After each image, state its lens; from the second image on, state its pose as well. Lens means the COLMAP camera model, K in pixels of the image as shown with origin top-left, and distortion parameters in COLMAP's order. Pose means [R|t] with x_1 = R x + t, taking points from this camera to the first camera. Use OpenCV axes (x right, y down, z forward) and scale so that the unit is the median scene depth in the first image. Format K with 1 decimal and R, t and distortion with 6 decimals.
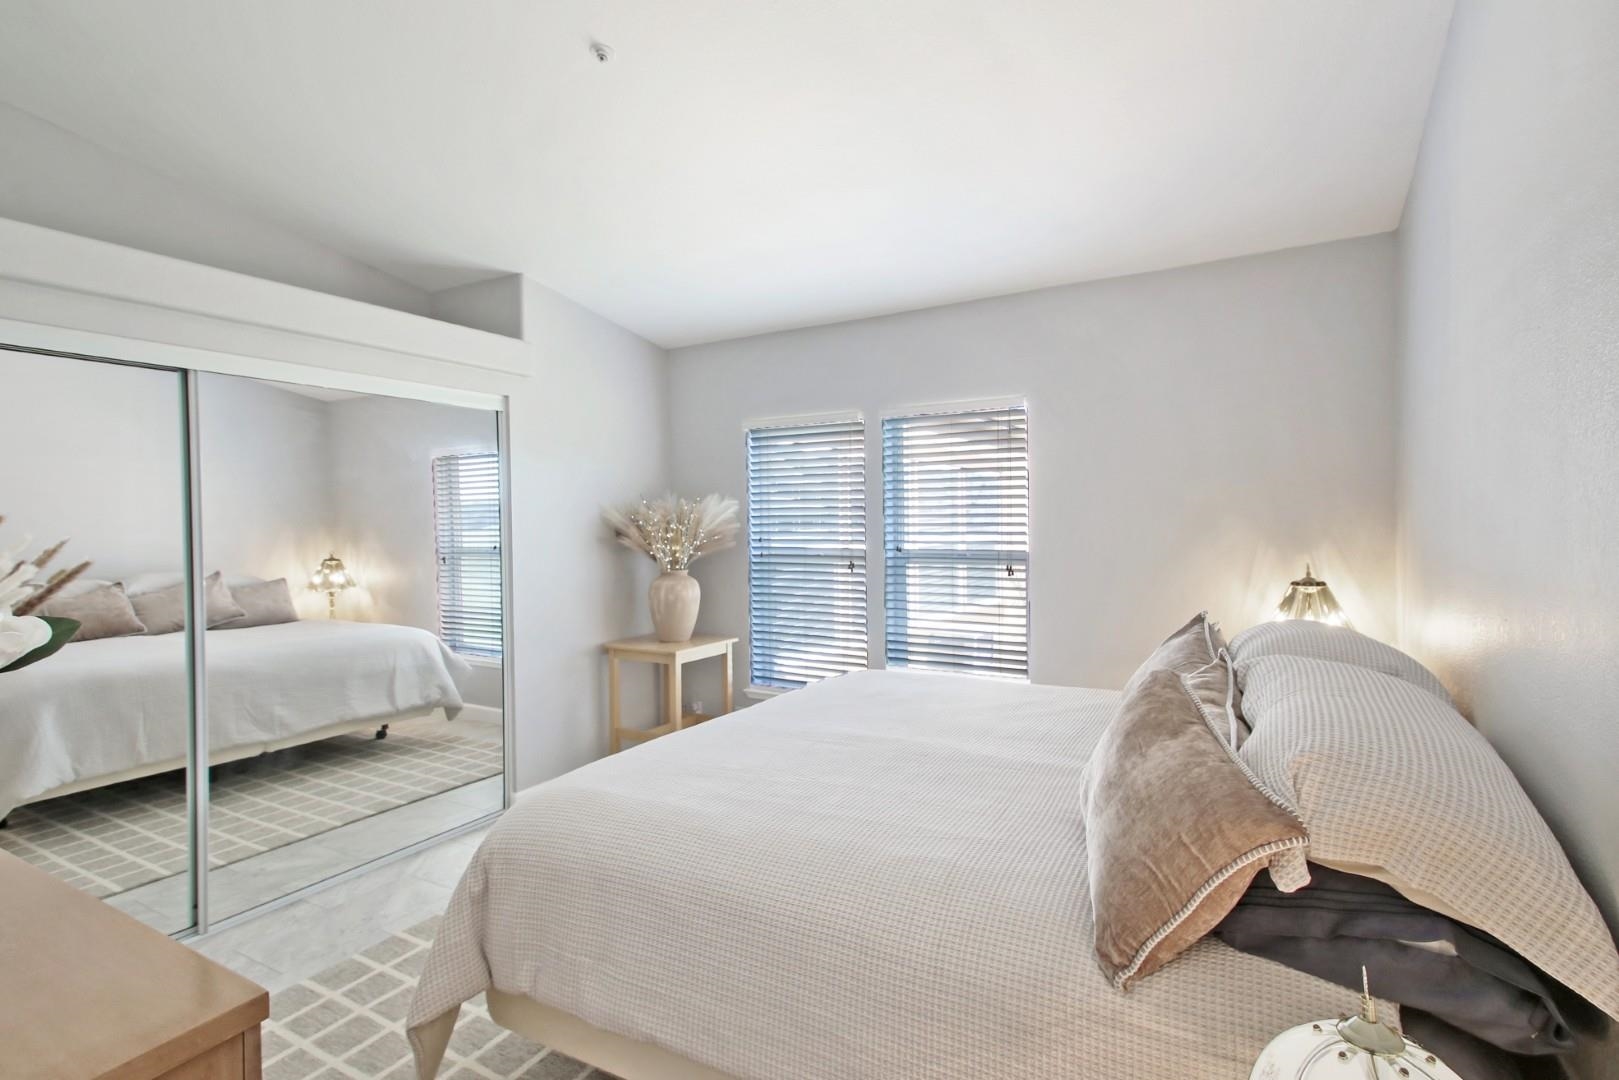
lens RADIAL K [[794.6, 0, 812.6], [0, 794.6, 537.4], [0, 0, 1]] dist [0.014277, -0.007439]
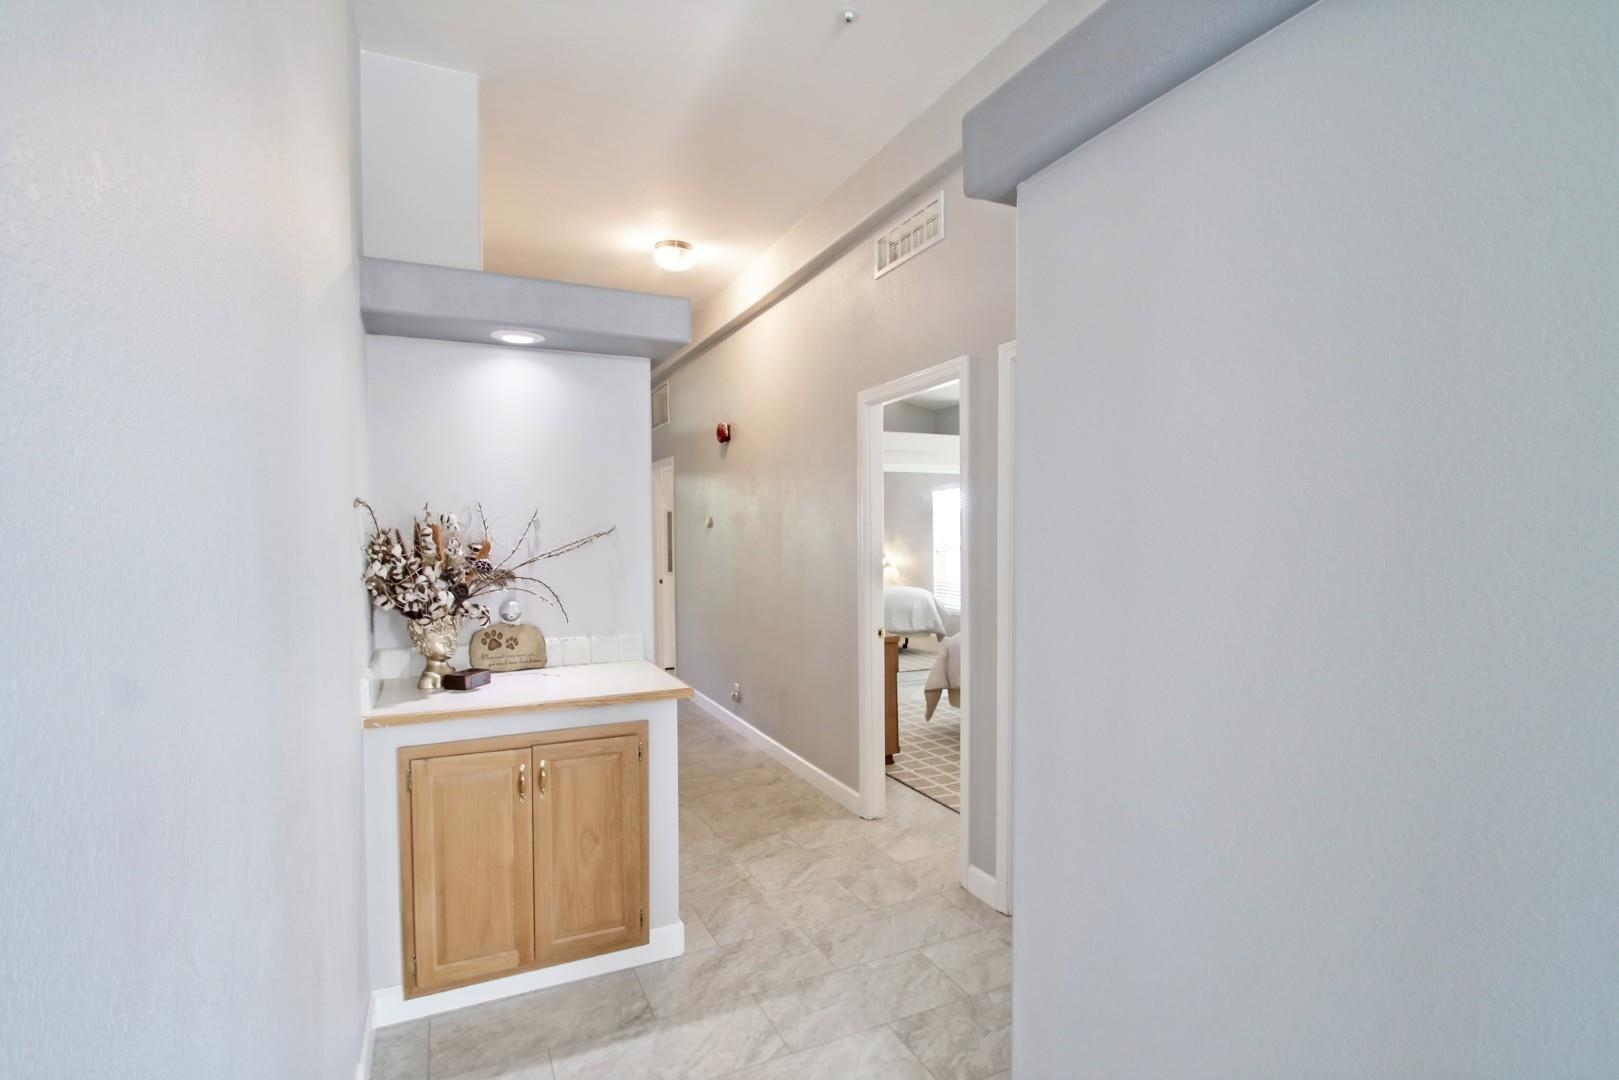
lens RADIAL K [[794.6, 0, 807.1], [0, 794.6, 548.9], [0, 0, 1]] dist [0.014277, -0.007439]
pose [[0.827531, 0.013398, -0.561260, 0.312395], [-0.006191, 0.999872, 0.014739, -0.003759], [0.561385, -0.008722, 0.827509, -0.671812]]
